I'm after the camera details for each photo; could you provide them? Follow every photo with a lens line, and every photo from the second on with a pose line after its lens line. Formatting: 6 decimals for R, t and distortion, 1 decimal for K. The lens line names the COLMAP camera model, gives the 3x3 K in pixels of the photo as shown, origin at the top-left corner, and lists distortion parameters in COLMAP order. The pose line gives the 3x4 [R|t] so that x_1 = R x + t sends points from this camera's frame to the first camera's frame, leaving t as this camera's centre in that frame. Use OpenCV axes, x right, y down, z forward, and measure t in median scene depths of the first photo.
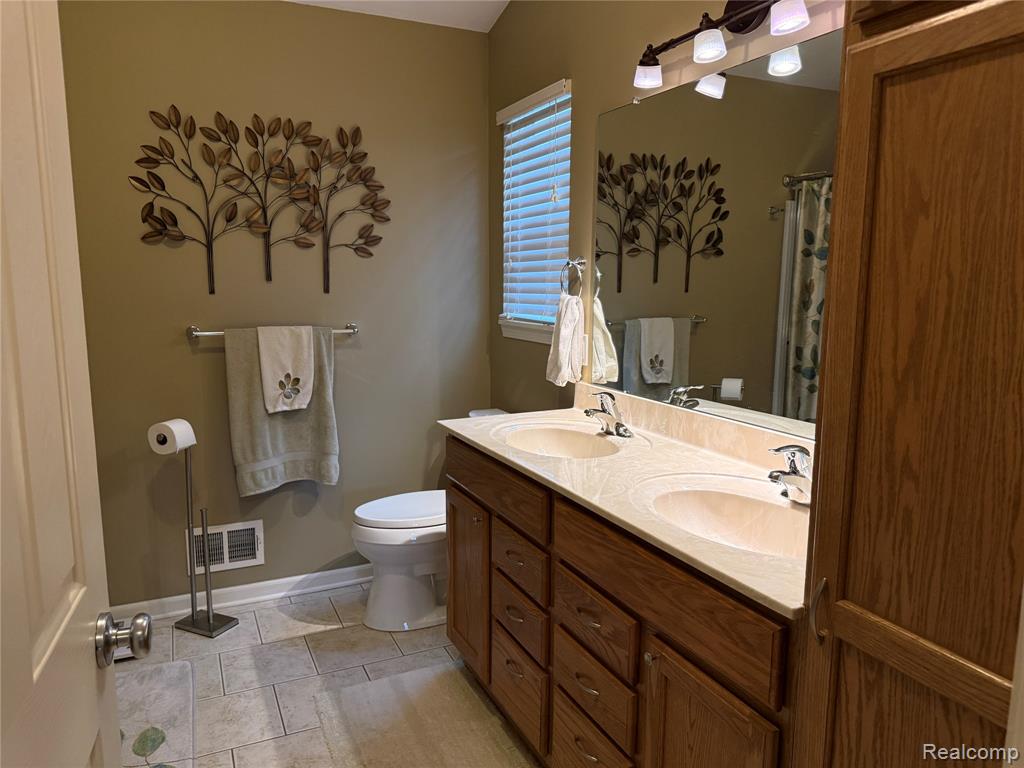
lens RADIAL K [[710.9, 0, 515.5], [0, 710.9, 384.5], [0, 0, 1]] dist [0.026164, -0.039566]
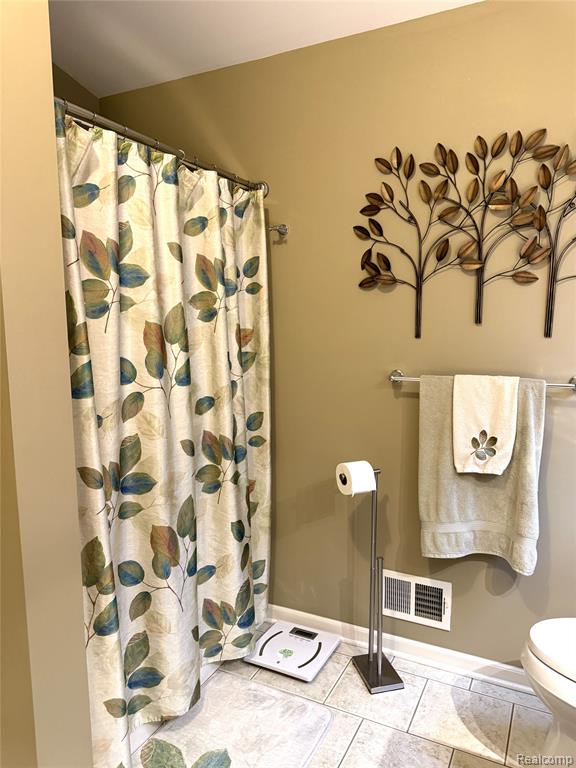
lens RADIAL K [[533.2, 0, 289.1], [0, 533.2, 388.7], [0, 0, 1]] dist [0.026164, -0.039566]
pose [[0.613563, 0.083120, -0.785259, 0.038725], [-0.106894, 0.994034, 0.021697, -0.054769], [0.782377, 0.070627, 0.618787, 0.416940]]
